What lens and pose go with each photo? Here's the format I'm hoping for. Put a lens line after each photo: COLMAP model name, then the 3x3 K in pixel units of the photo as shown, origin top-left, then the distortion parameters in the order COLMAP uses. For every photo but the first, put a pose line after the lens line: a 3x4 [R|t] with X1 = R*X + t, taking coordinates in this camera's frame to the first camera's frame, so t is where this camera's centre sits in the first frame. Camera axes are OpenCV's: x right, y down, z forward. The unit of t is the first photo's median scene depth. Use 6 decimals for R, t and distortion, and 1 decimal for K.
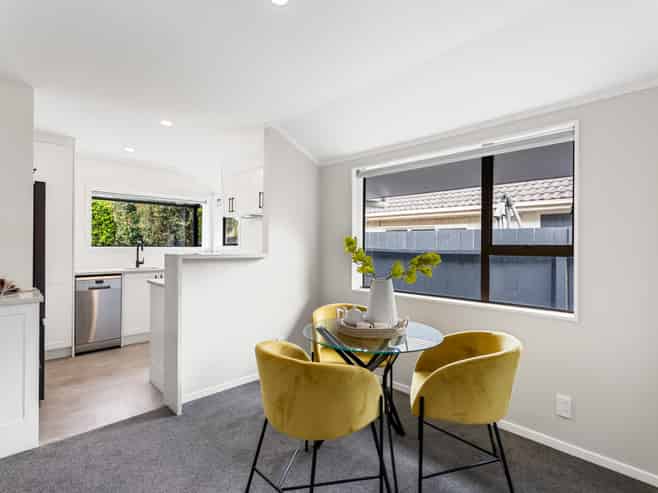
lens RADIAL K [[342.9, 0, 329.0], [0, 342.9, 246.5], [0, 0, 1]] dist [0.030131, -0.000035]
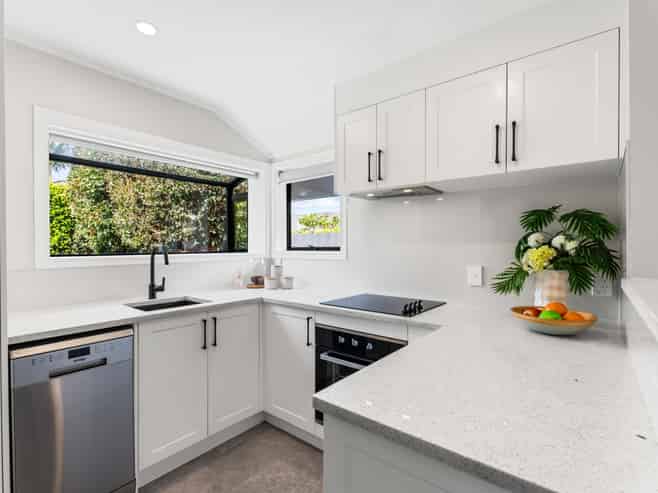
lens RADIAL K [[342.9, 0, 329.0], [0, 342.9, 246.5], [0, 0, 1]] dist [0.030131, -0.000035]
pose [[0.994465, -0.010263, 0.104562, -0.295320], [0.010406, 0.999946, -0.000827, -0.007300], [-0.104548, 0.001911, 0.994518, 0.408802]]
